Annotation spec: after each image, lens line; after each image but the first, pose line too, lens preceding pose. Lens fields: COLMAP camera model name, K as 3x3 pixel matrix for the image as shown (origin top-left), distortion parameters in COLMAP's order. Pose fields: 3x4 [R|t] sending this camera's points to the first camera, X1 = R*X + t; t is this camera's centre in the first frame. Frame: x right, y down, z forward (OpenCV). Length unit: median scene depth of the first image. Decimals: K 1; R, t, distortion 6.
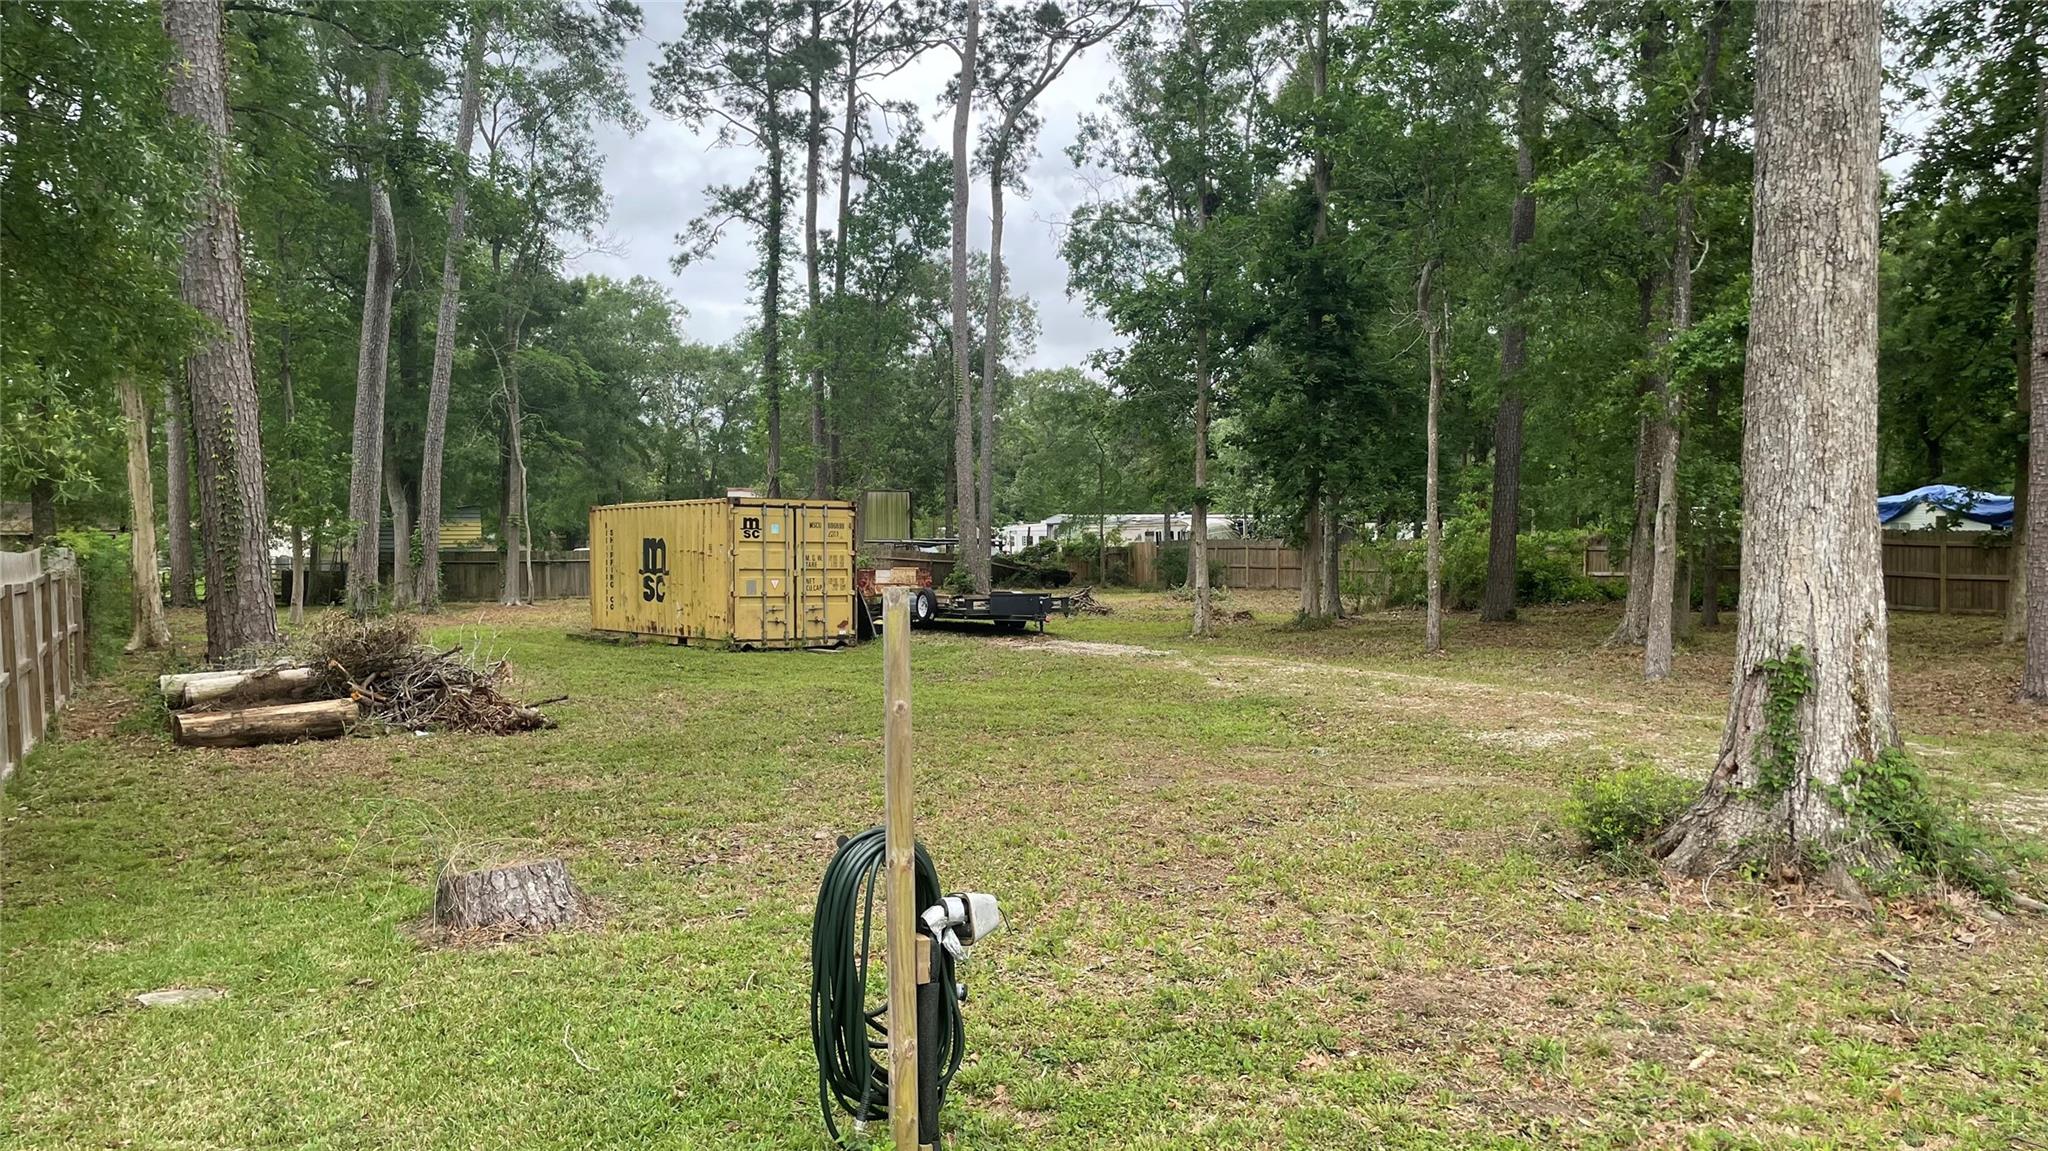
lens RADIAL K [[1534.1, 0, 1025.5], [0, 1534.1, 610.8], [0, 0, 1]] dist [0.058776, -0.072711]
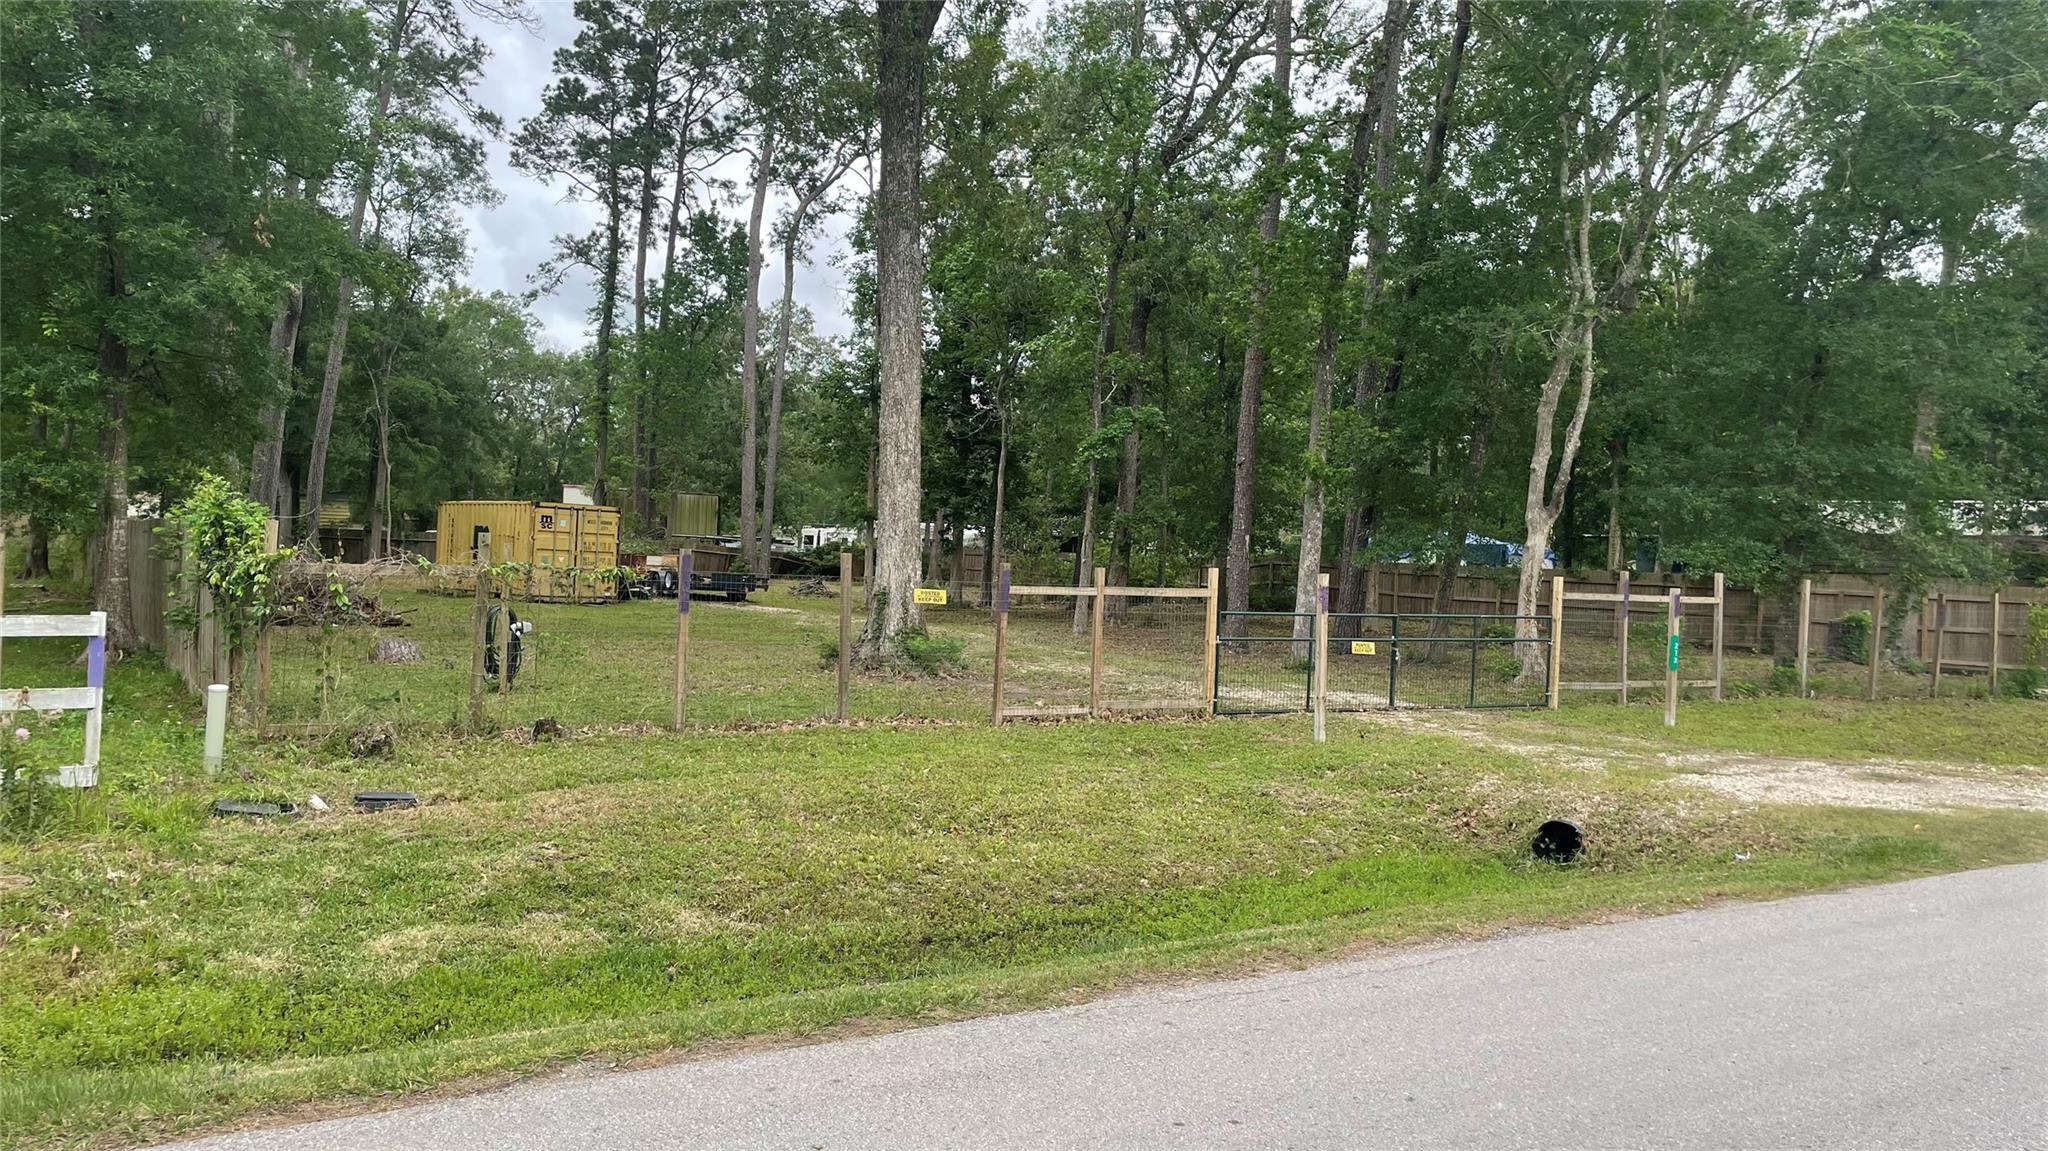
lens RADIAL K [[1527.5, 0, 1024.0], [0, 1527.5, 575.5], [0, 0, 1]] dist [0.002676, 0.001438]
pose [[0.994946, 0.045585, 0.089464, 0.138197], [-0.043091, 0.998632, -0.029610, 0.020410], [-0.090691, 0.025605, 0.995550, -0.474662]]
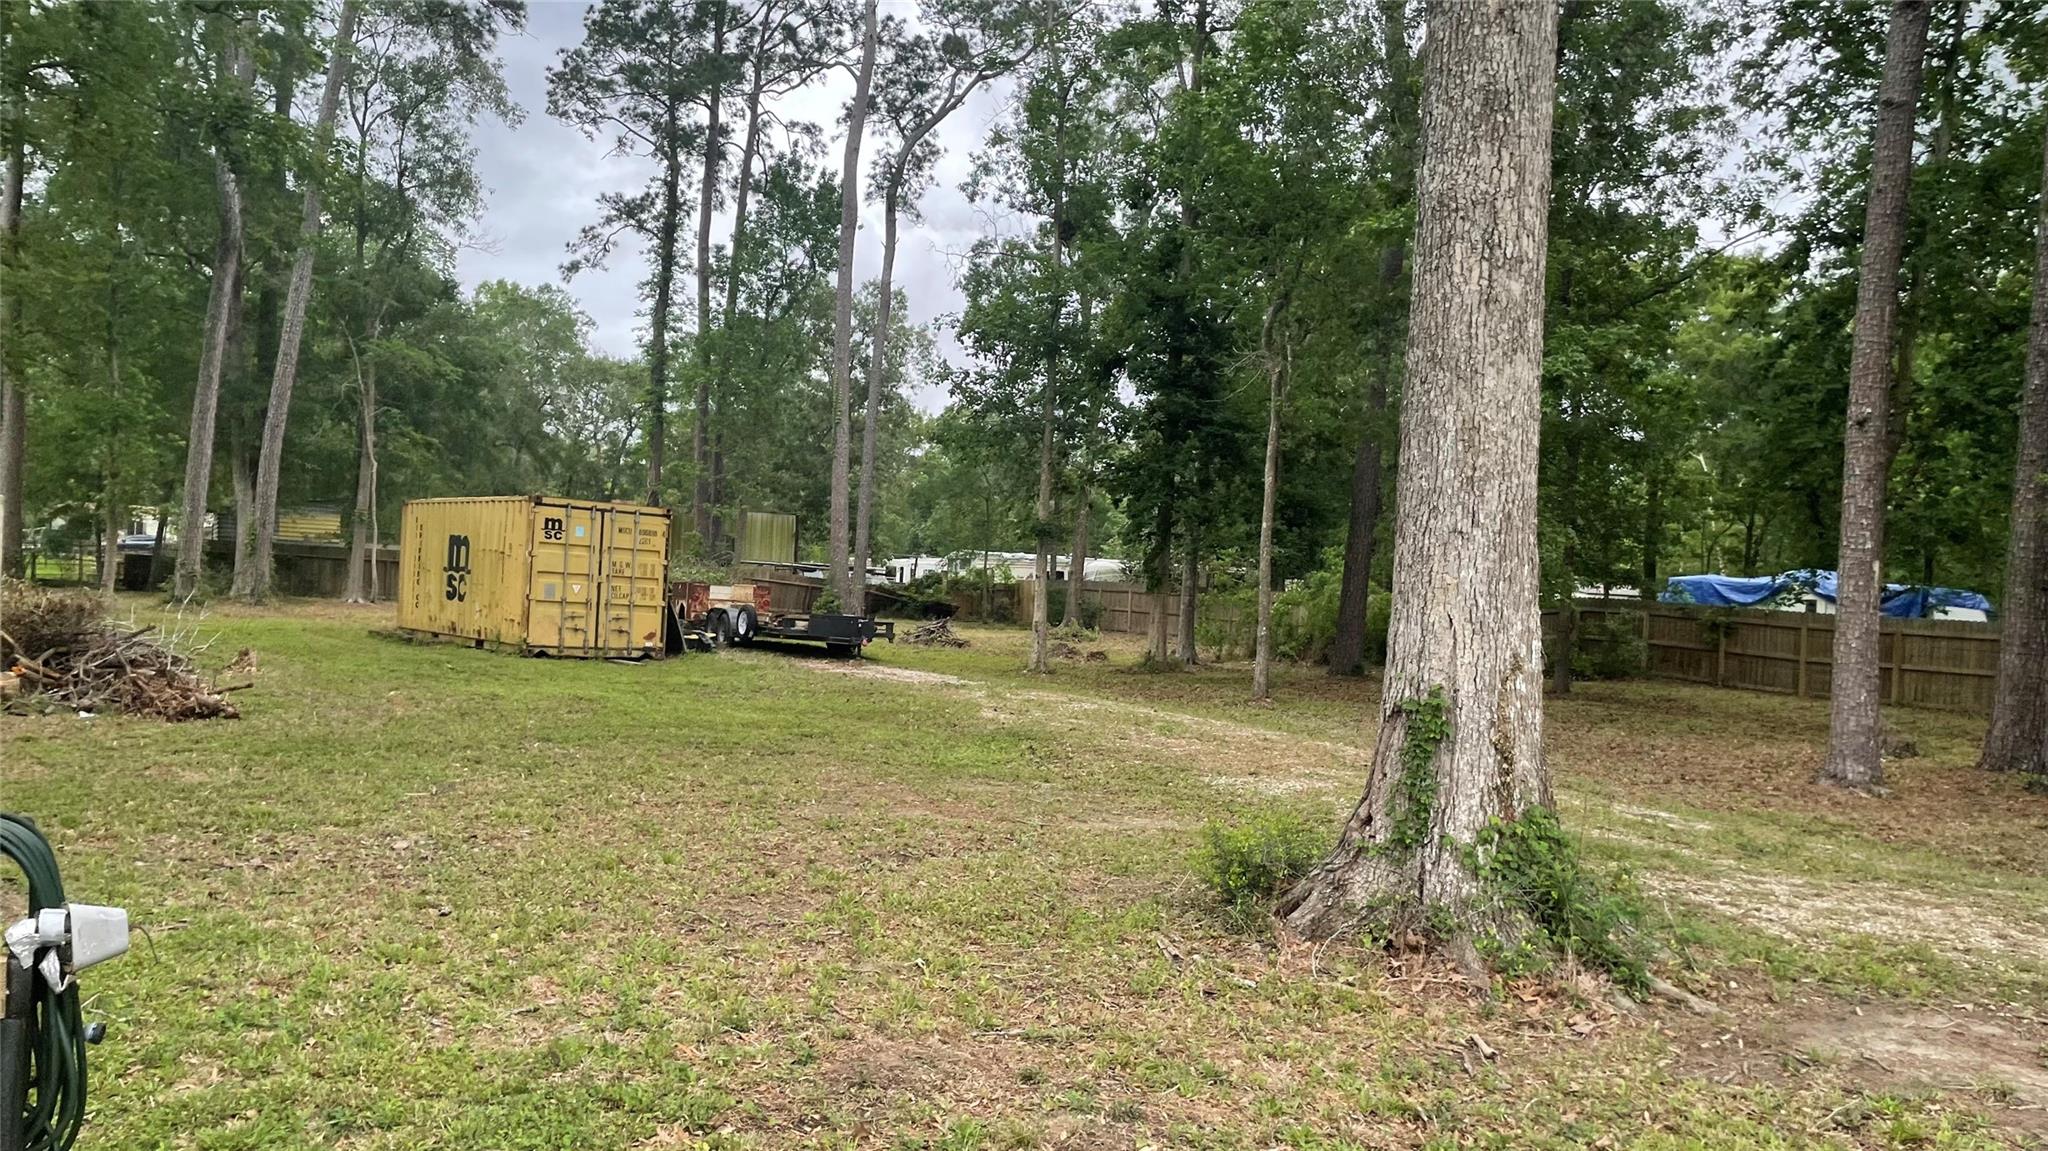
lens RADIAL K [[1526.3, 0, 980.3], [0, 1526.3, 600.3], [0, 0, 1]] dist [0.103568, -0.177962]
pose [[0.997913, 0.059736, 0.024540, 0.058011], [-0.058931, 0.997739, -0.032308, 0.004899], [-0.026414, 0.030794, 0.999177, 0.032858]]
